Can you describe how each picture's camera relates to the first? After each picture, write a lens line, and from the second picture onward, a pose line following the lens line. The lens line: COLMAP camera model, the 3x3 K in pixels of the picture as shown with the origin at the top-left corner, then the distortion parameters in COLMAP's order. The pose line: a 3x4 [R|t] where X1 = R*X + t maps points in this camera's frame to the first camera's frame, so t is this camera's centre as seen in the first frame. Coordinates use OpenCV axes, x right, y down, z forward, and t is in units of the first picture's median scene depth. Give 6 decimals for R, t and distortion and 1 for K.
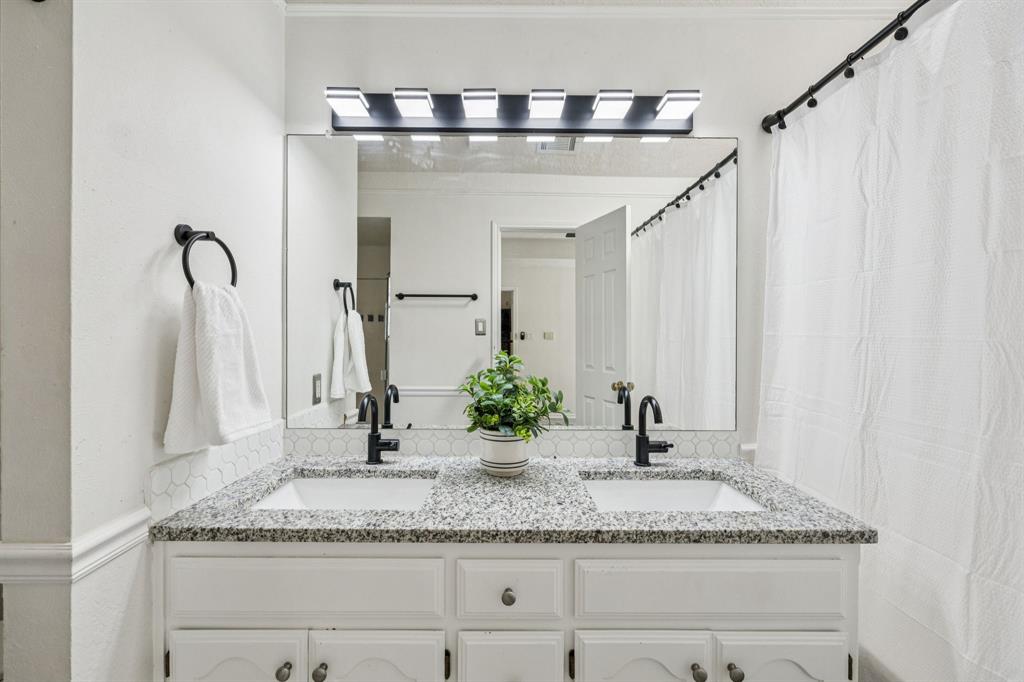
lens RADIAL K [[425.3, 0, 509.2], [0, 425.3, 342.5], [0, 0, 1]] dist [0.000192, -0.000290]
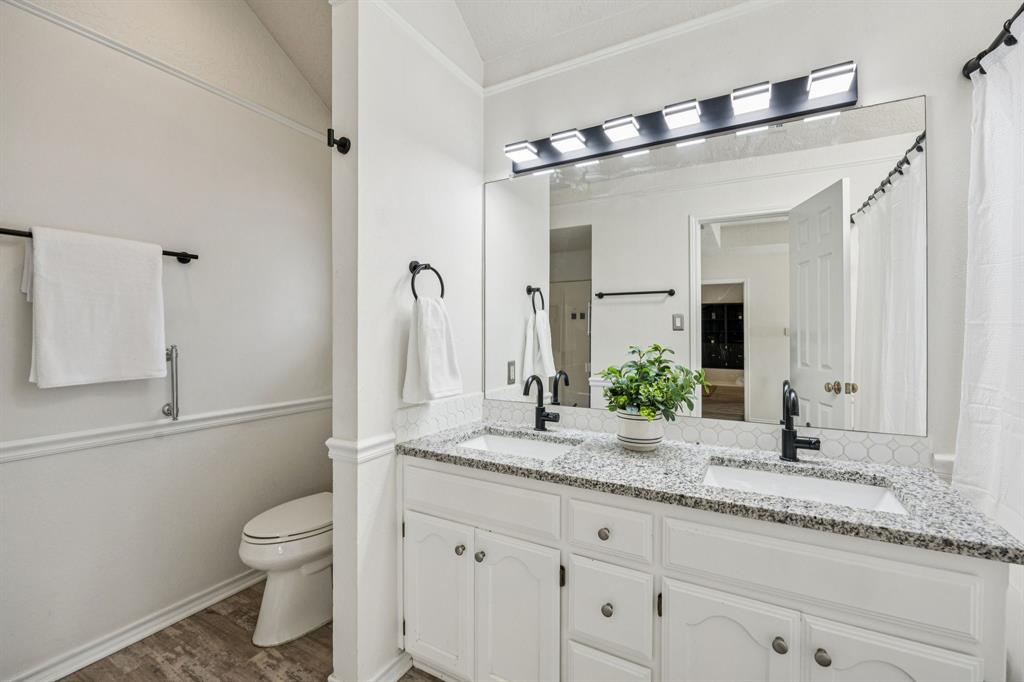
lens RADIAL K [[404.9, 0, 511.5], [0, 404.9, 338.3], [0, 0, 1]] dist [-0.009434, -0.000301]
pose [[0.878262, -0.001062, -0.478179, 0.278136], [0.000739, 0.999999, -0.000864, 0.014510], [0.478179, 0.000406, 0.878262, -0.157013]]
